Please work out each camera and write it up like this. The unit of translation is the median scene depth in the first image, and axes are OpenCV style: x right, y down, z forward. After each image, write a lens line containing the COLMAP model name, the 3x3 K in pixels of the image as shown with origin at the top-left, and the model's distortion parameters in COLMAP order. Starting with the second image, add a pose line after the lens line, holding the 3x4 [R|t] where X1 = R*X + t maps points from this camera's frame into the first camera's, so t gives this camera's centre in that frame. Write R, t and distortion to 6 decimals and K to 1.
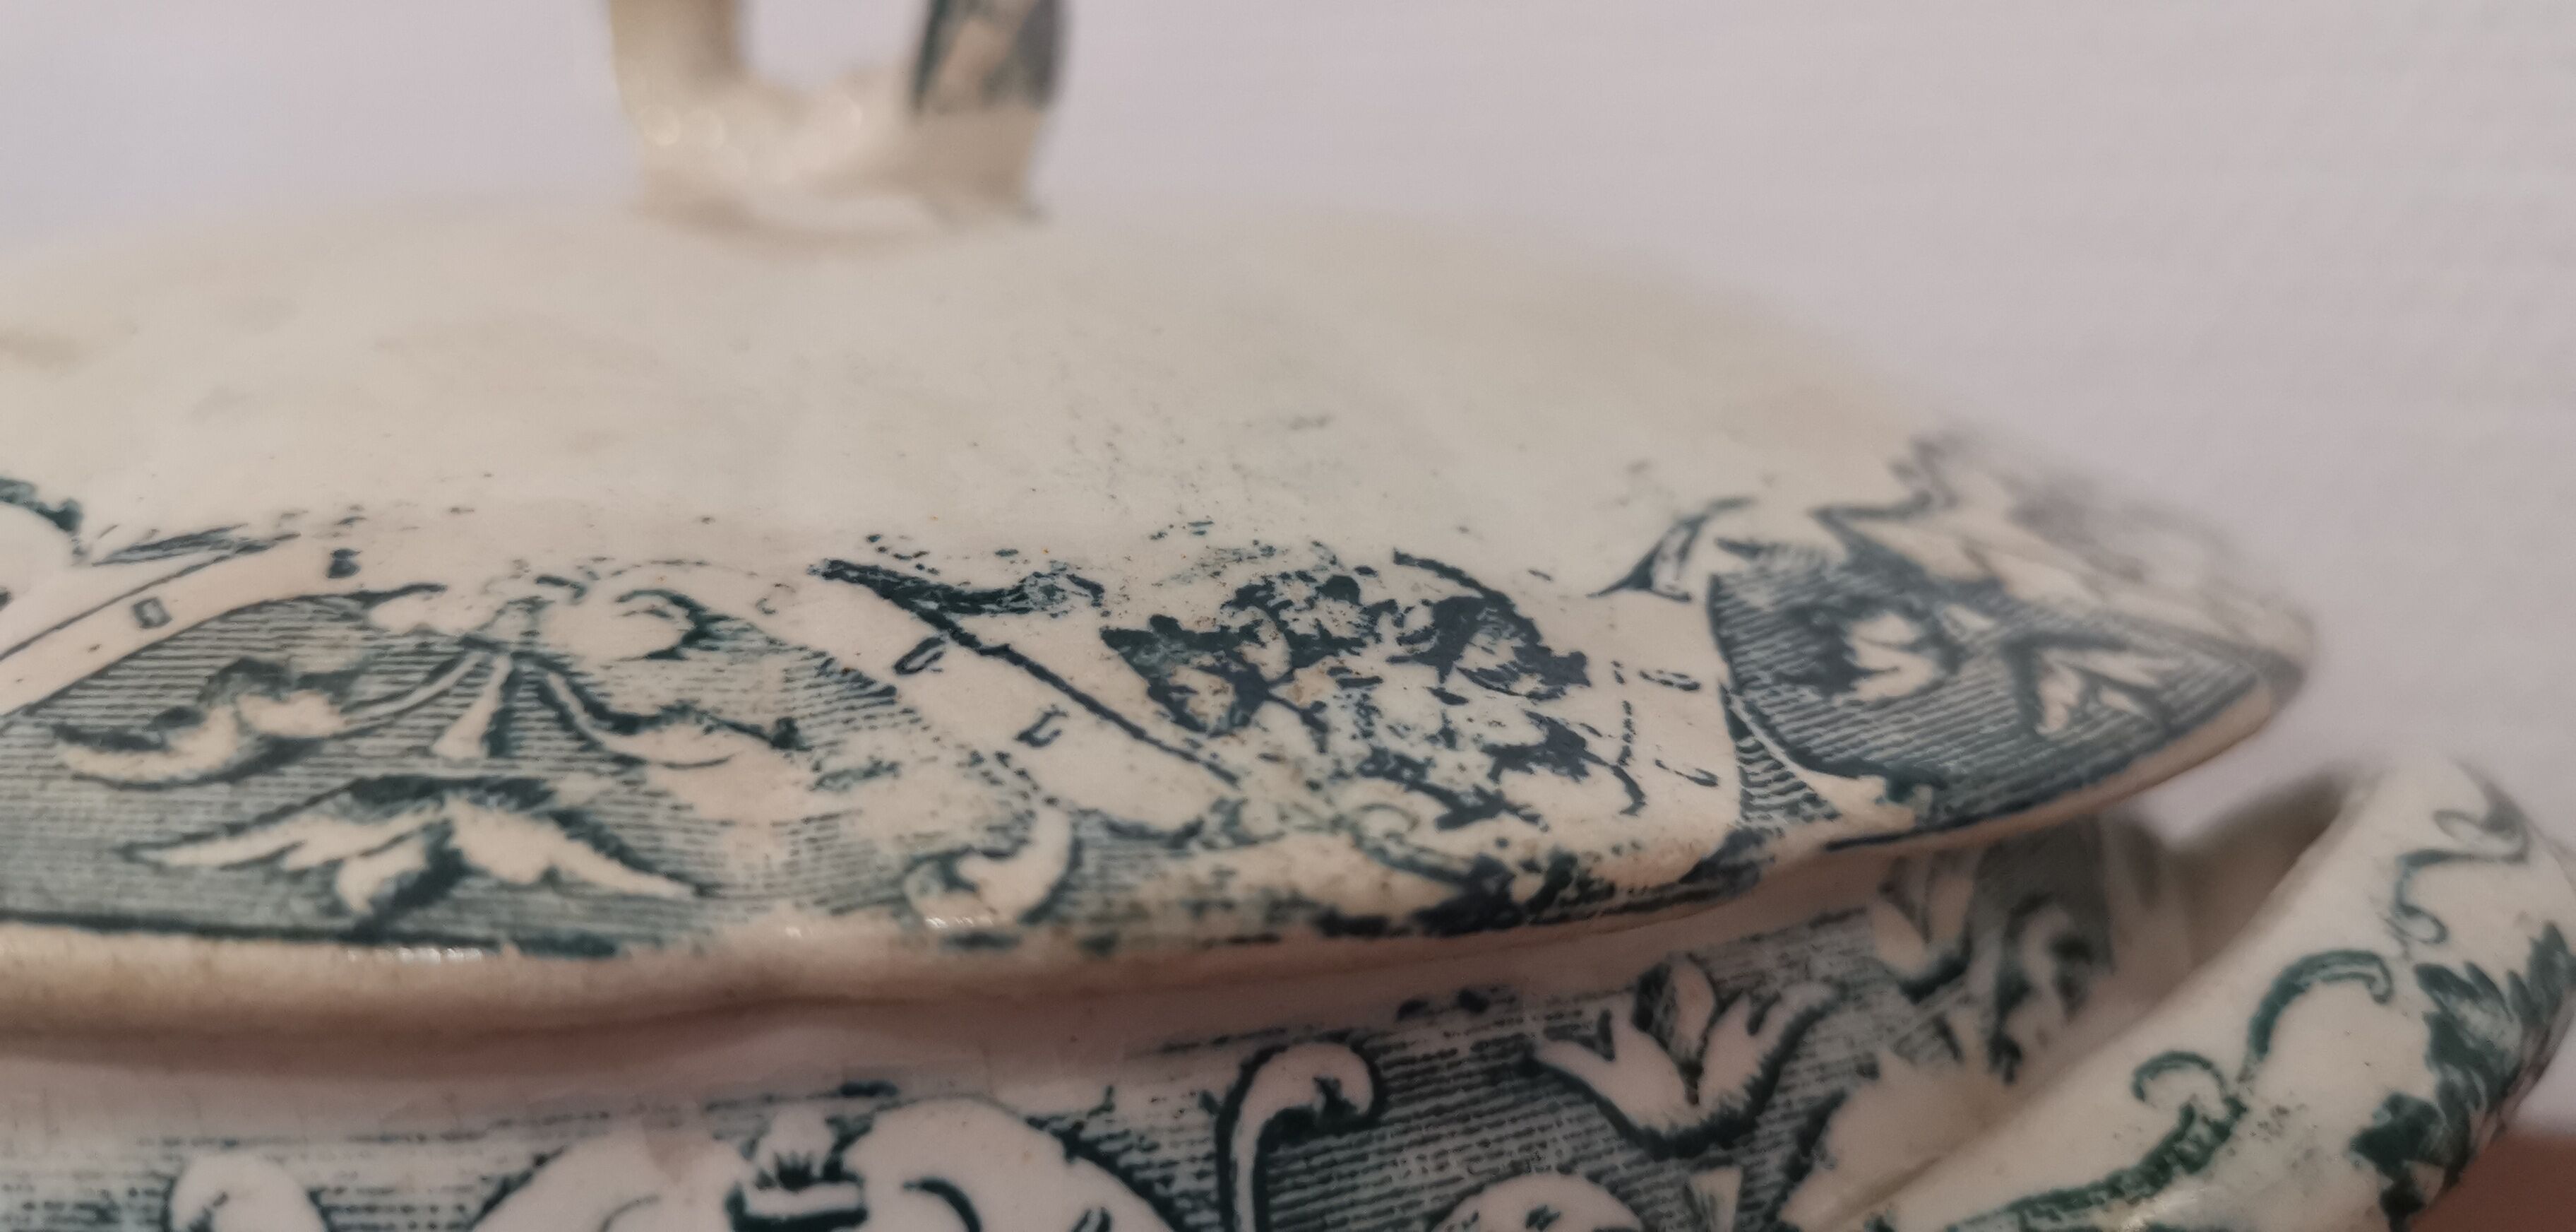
lens RADIAL K [[2200.4, 0, 1288.0], [0, 2200.4, 616.0], [0, 0, 1]] dist [-0.035216, -0.065124]
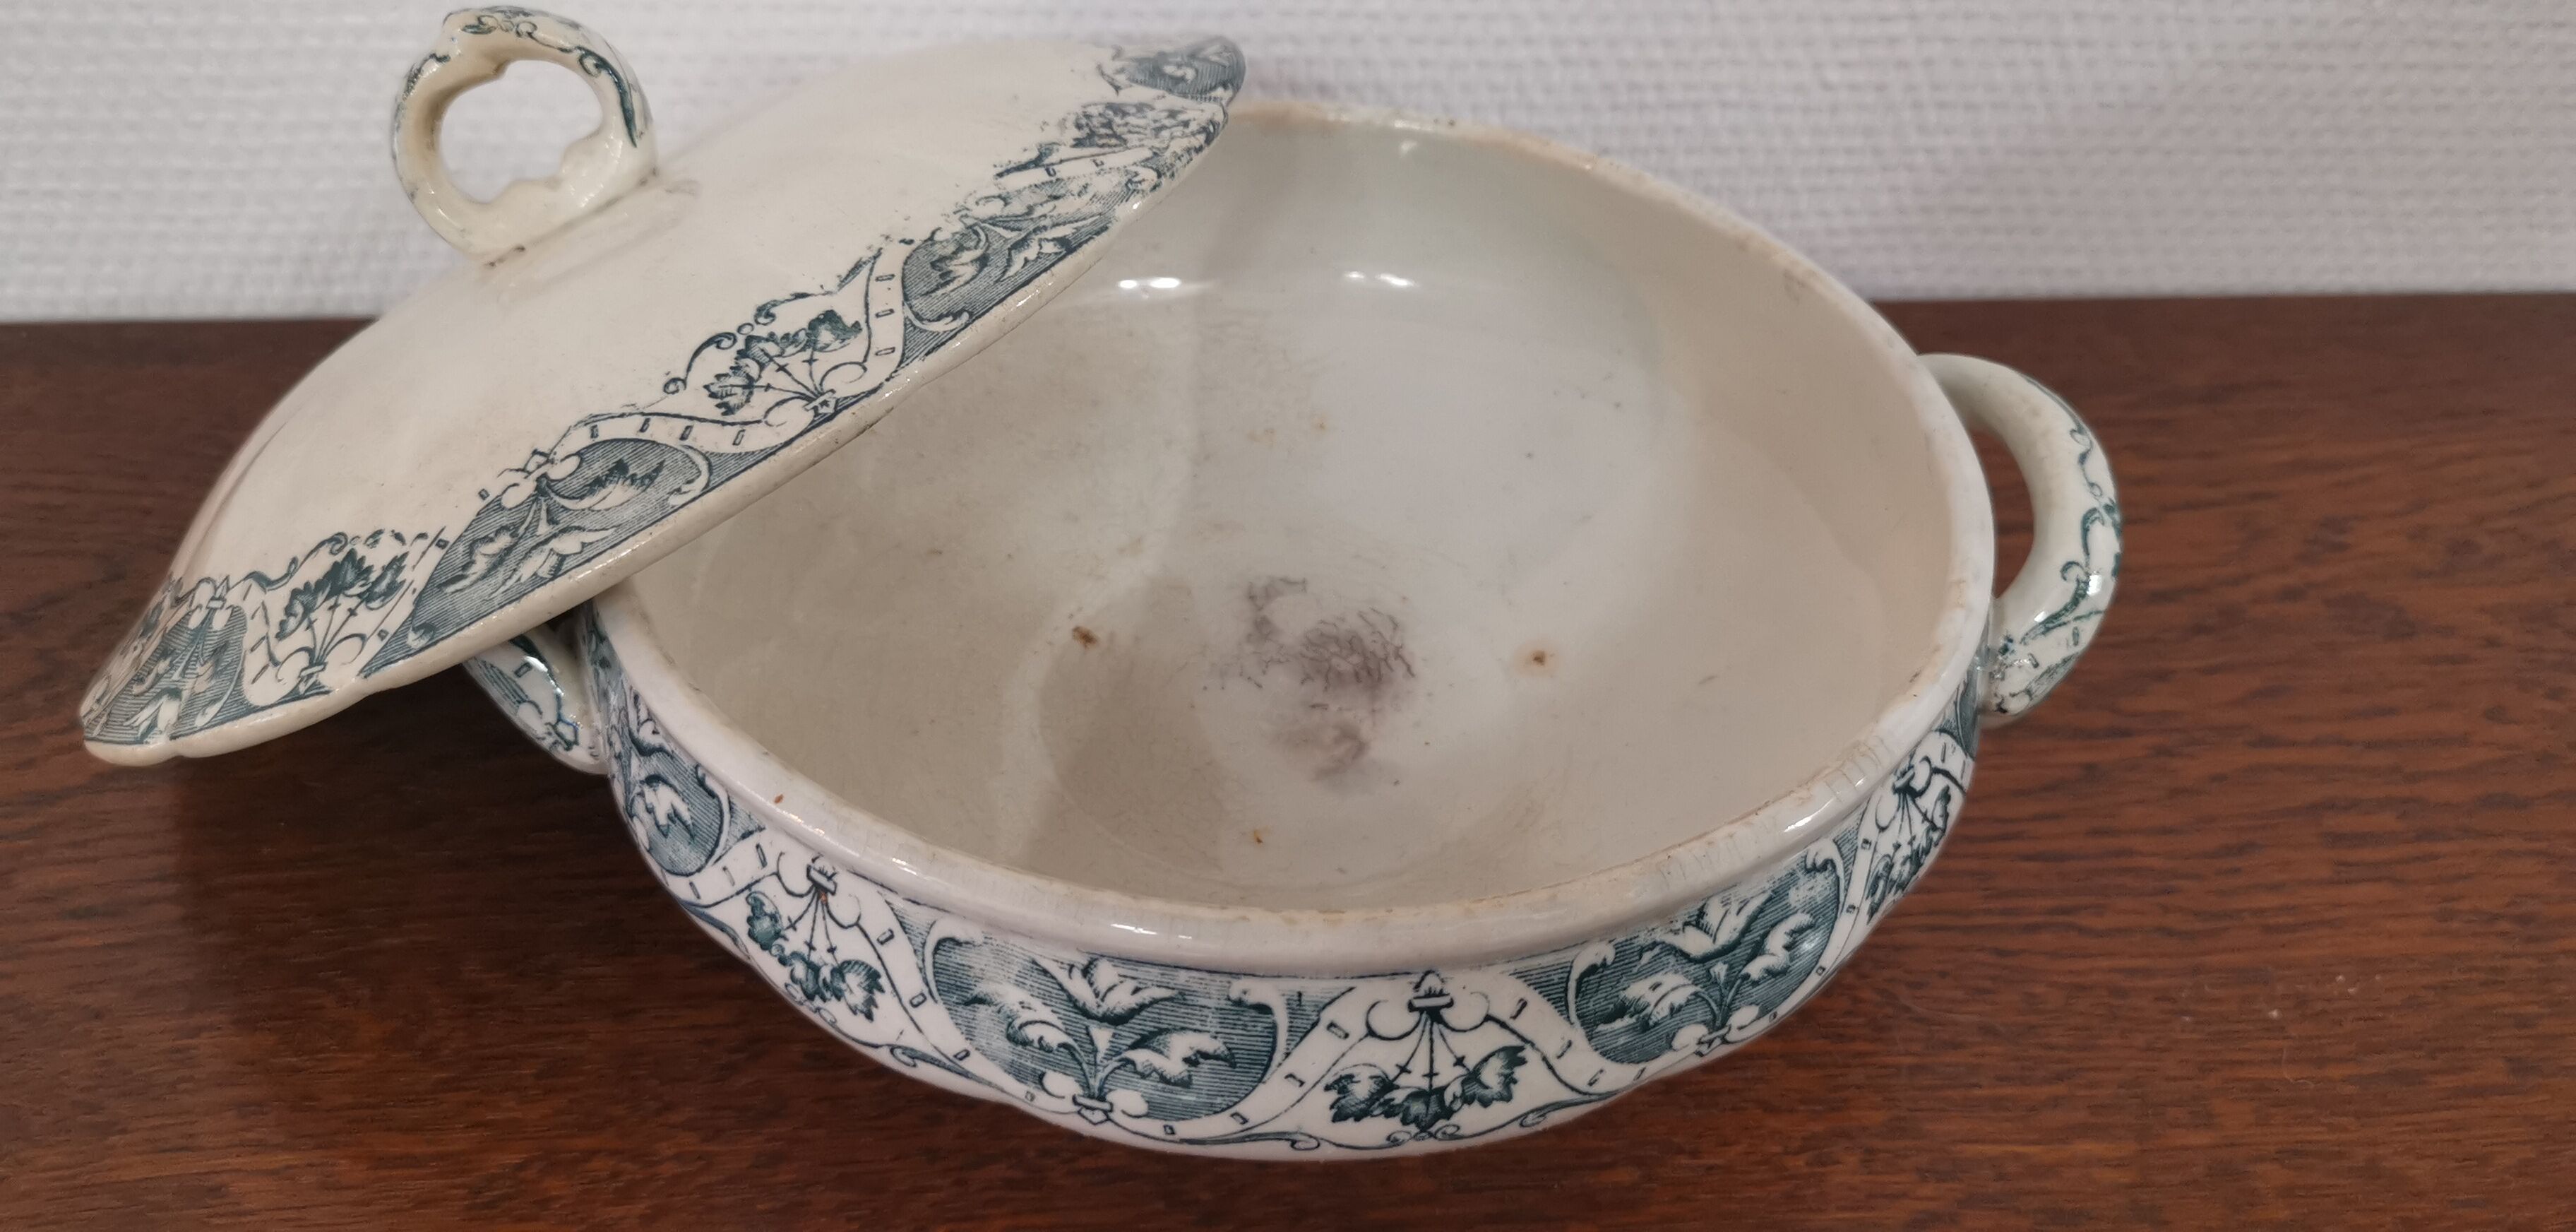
lens RADIAL K [[2061.9, 0, 1288.0], [0, 2061.9, 616.0], [0, 0, 1]] dist [0.023752, -0.054164]
pose [[0.778677, -0.370270, 0.506519, -2.418116], [0.059994, 0.847540, 0.527330, -1.649475], [-0.624550, -0.380231, 0.682174, -0.499334]]
